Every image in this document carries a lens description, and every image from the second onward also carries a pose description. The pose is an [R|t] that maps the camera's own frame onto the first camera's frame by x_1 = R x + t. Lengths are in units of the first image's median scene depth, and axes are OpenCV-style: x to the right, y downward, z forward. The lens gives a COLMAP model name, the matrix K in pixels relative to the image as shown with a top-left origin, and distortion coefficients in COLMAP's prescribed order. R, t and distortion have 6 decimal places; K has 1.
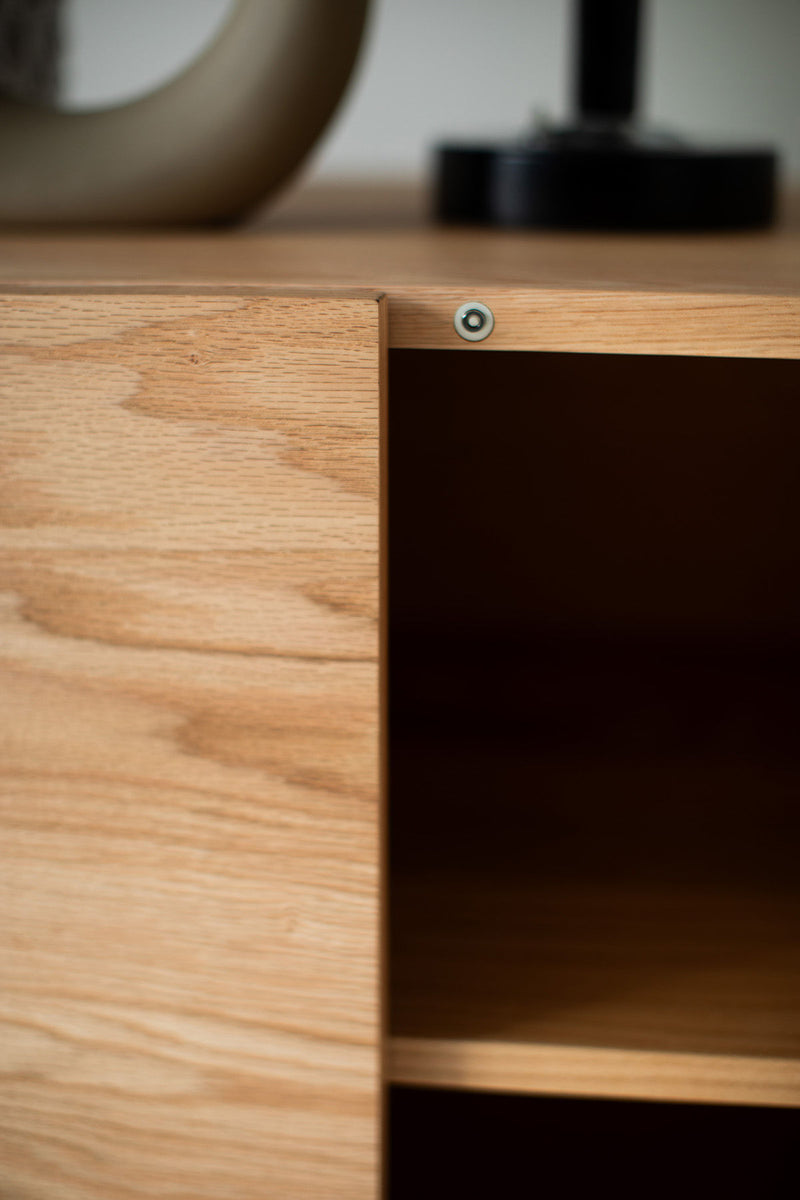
lens RADIAL K [[1822.0, 0, 400.0], [0, 1822.0, 600.0], [0, 0, 1]] dist [-0.252738, 0.688914]
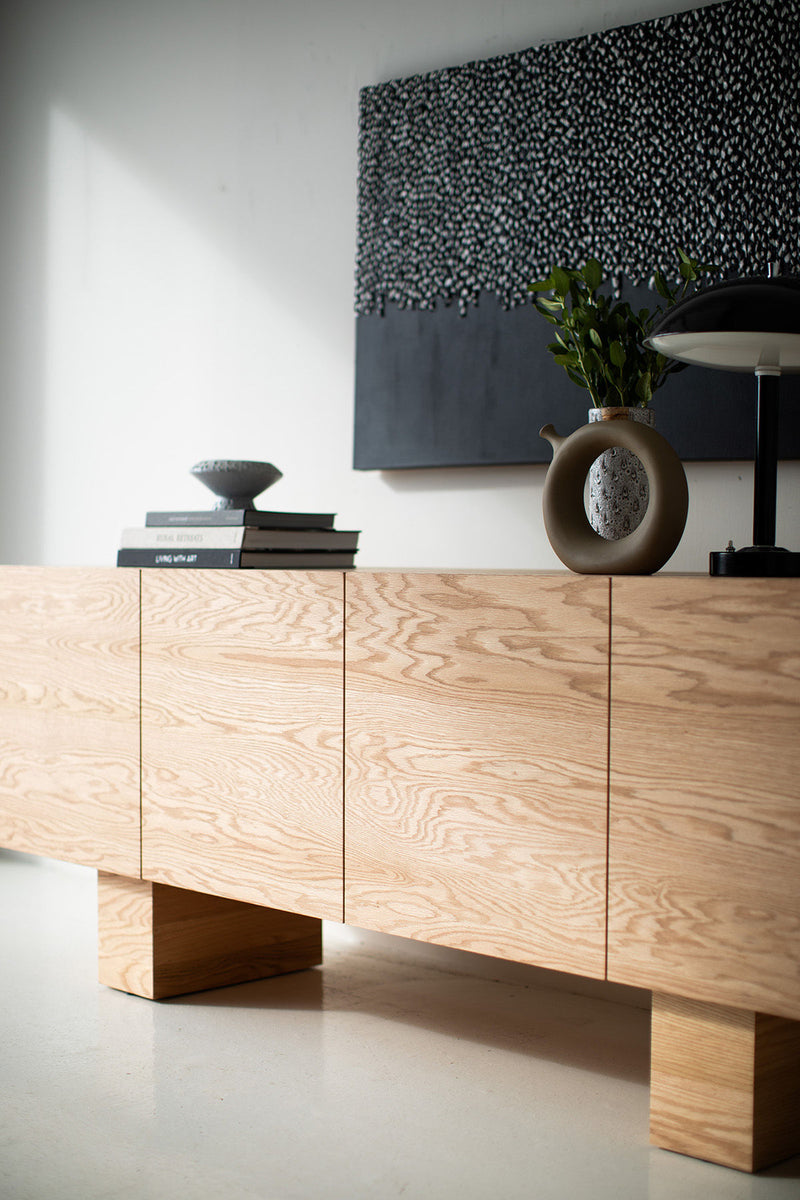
lens RADIAL K [[1845.0, 0, 397.2], [0, 1845.0, 585.3], [0, 0, 1]] dist [-0.158224, 0.193358]
pose [[0.783140, 0.013428, -0.621700, 2.157881], [-0.185192, 0.959439, -0.212558, 0.818637], [0.593629, 0.281597, 0.753862, -2.434333]]
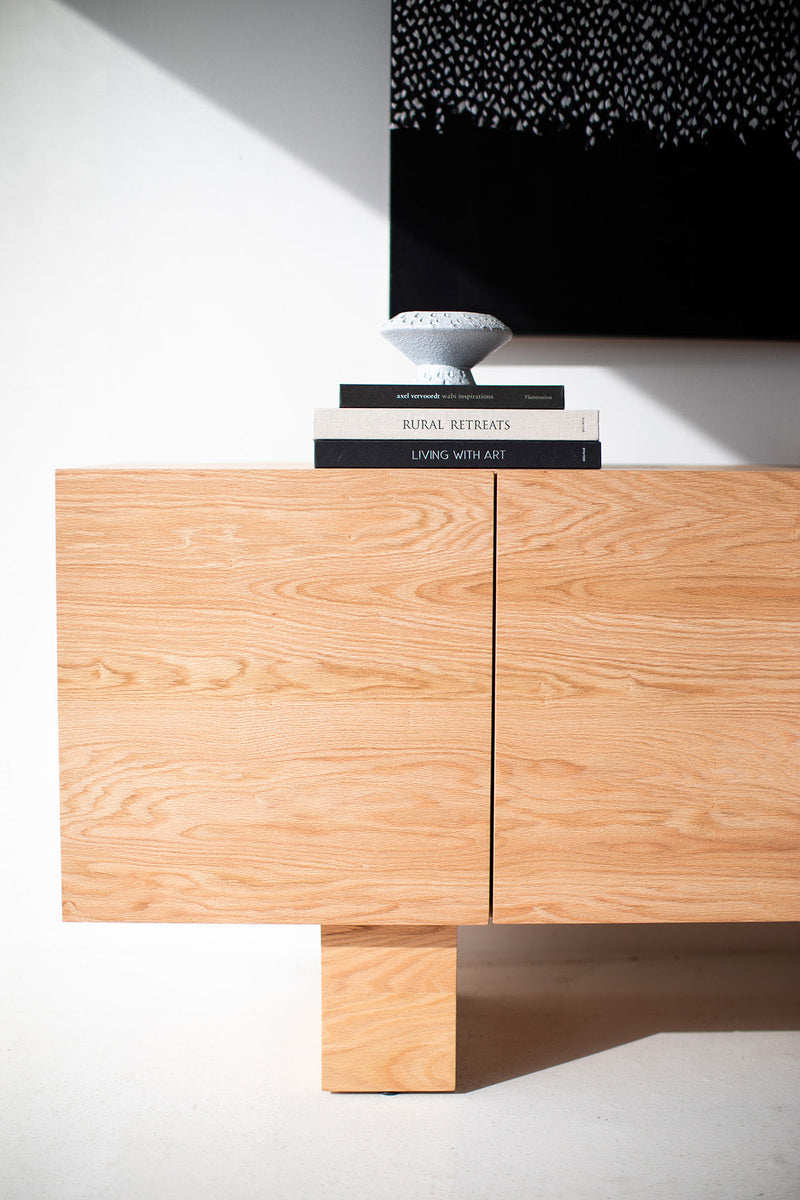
lens RADIAL K [[1822.0, 0, 400.0], [0, 1822.0, 600.0], [0, 0, 1]] dist [-0.252738, 0.688914]
pose [[0.989387, -0.010963, 0.144892, -2.415892], [0.041212, 0.977374, -0.207465, 0.751903], [-0.139339, 0.211234, 0.967453, -2.219964]]
